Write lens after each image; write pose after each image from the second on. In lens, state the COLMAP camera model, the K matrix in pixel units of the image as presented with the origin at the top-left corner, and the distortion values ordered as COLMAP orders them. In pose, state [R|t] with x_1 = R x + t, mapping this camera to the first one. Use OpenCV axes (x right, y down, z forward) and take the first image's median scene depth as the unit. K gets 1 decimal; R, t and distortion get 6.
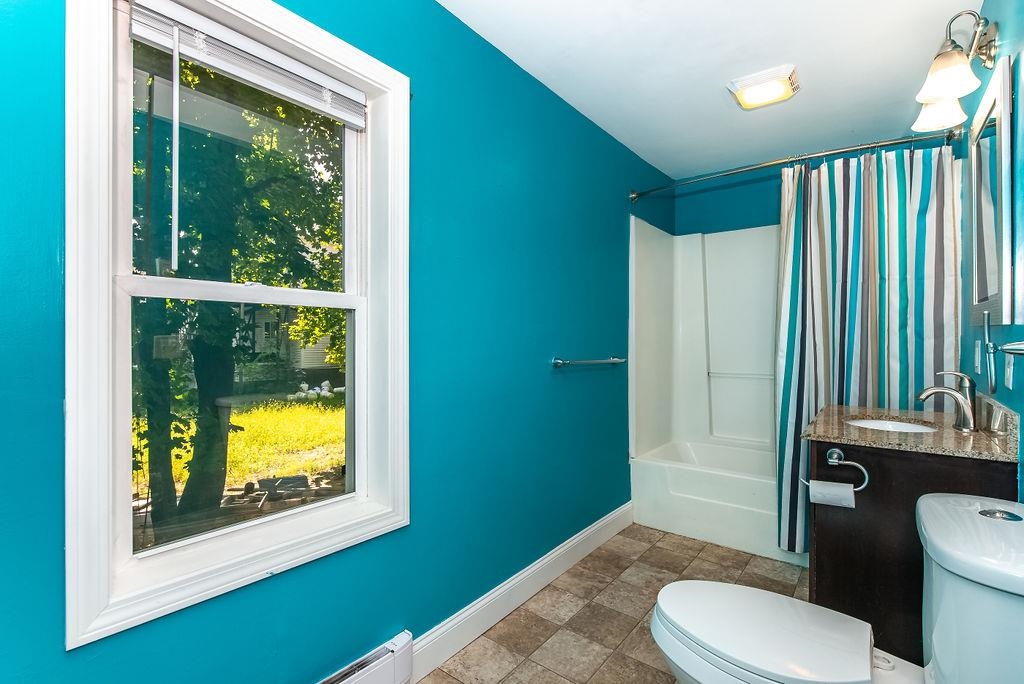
lens RADIAL K [[459.9, 0, 514.9], [0, 459.9, 344.4], [0, 0, 1]] dist [-0.012964, 0.000416]
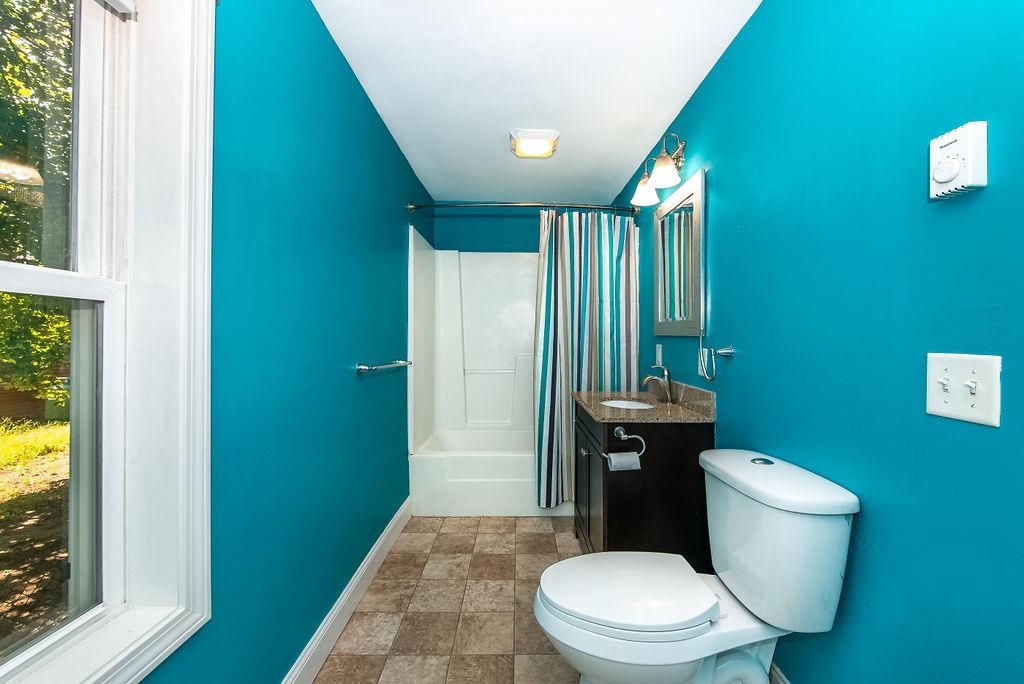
lens RADIAL K [[401.1, 0, 519.2], [0, 401.1, 337.8], [0, 0, 1]] dist [0.000480, -0.001154]
pose [[0.780741, 0.003709, 0.624844, -0.171864], [0.003722, 0.999937, -0.010586, -0.014337], [-0.624844, 0.010590, 0.780678, 0.165492]]
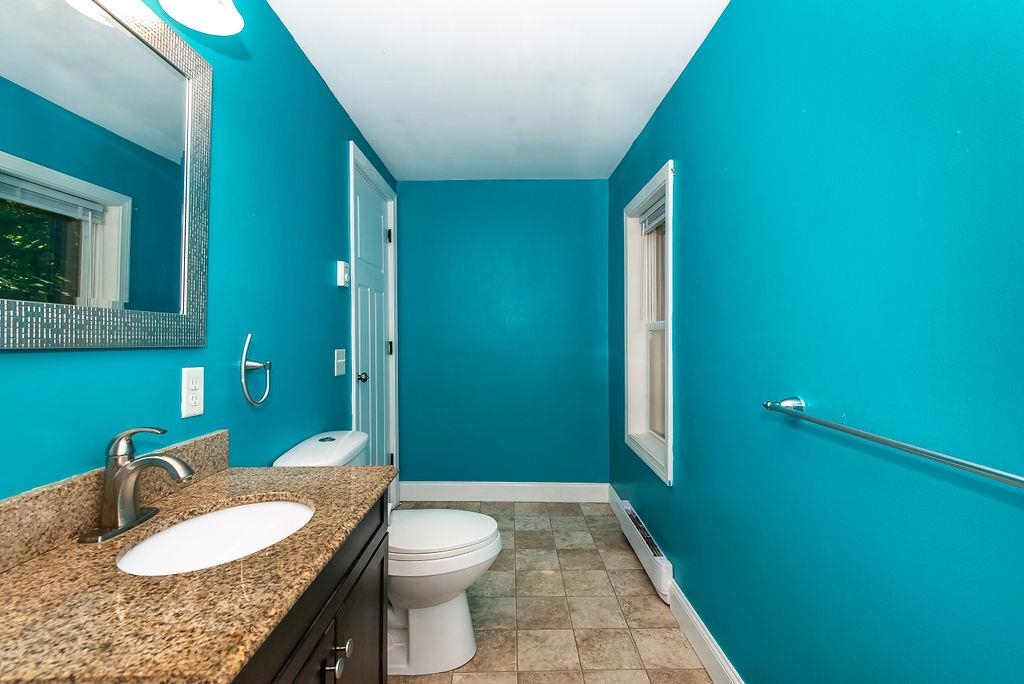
lens RADIAL K [[459.9, 0, 514.0], [0, 459.9, 336.7], [0, 0, 1]] dist [-0.012964, 0.000416]
pose [[-0.778626, 0.008783, -0.627427, 1.234155], [0.009910, 0.999949, 0.001700, -0.042884], [0.627410, -0.004895, -0.778674, 1.939472]]
